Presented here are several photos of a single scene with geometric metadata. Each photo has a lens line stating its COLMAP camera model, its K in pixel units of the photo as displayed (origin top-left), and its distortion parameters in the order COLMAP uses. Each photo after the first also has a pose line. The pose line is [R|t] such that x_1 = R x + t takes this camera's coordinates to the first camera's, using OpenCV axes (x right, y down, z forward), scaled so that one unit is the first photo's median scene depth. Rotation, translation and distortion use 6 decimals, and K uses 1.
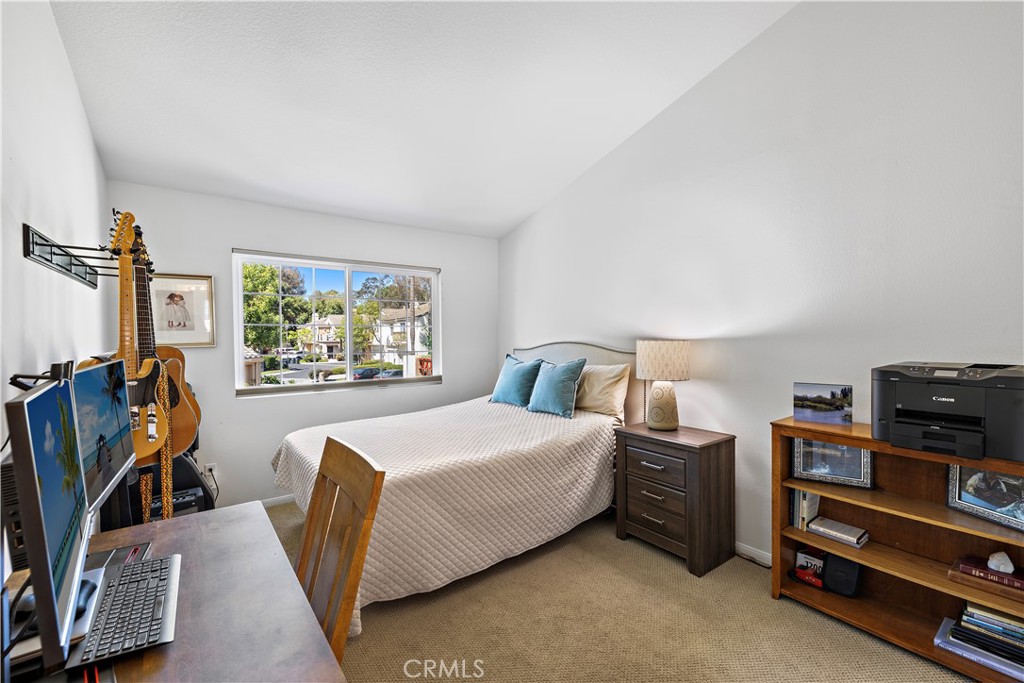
lens RADIAL K [[432.6, 0, 512.7], [0, 432.6, 339.8], [0, 0, 1]] dist [-0.004173, 0.003086]
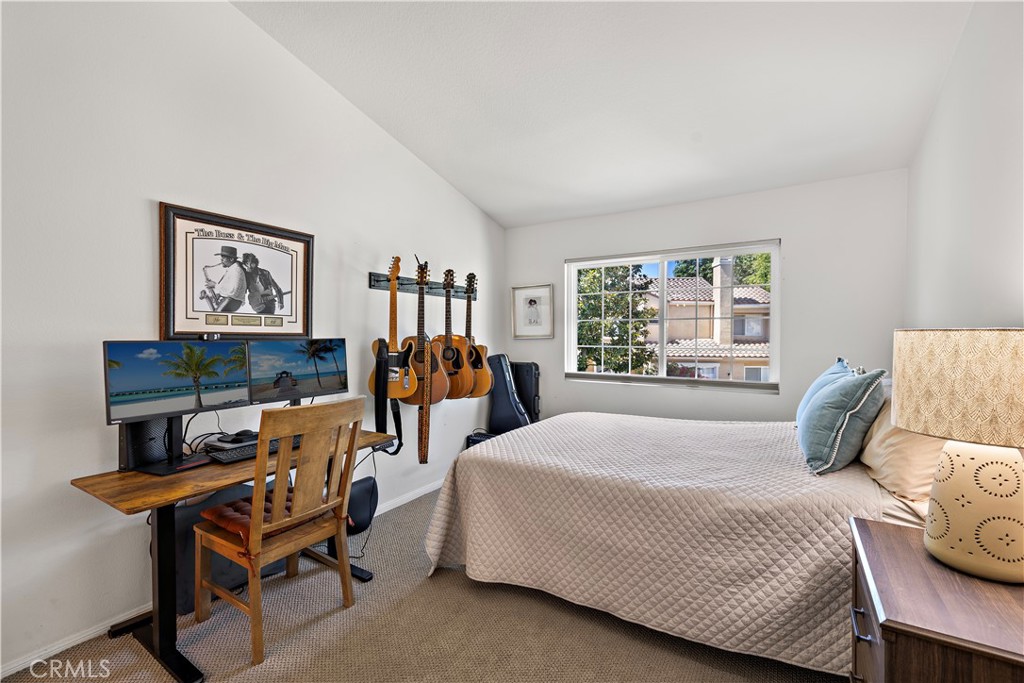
lens RADIAL K [[432.6, 0, 518.2], [0, 432.6, 342.4], [0, 0, 1]] dist [-0.004173, 0.003086]
pose [[0.362885, 0.021498, -0.931586, 0.516212], [-0.013974, 0.999747, 0.017627, 0.008684], [0.931729, 0.006621, 0.363094, 0.460232]]
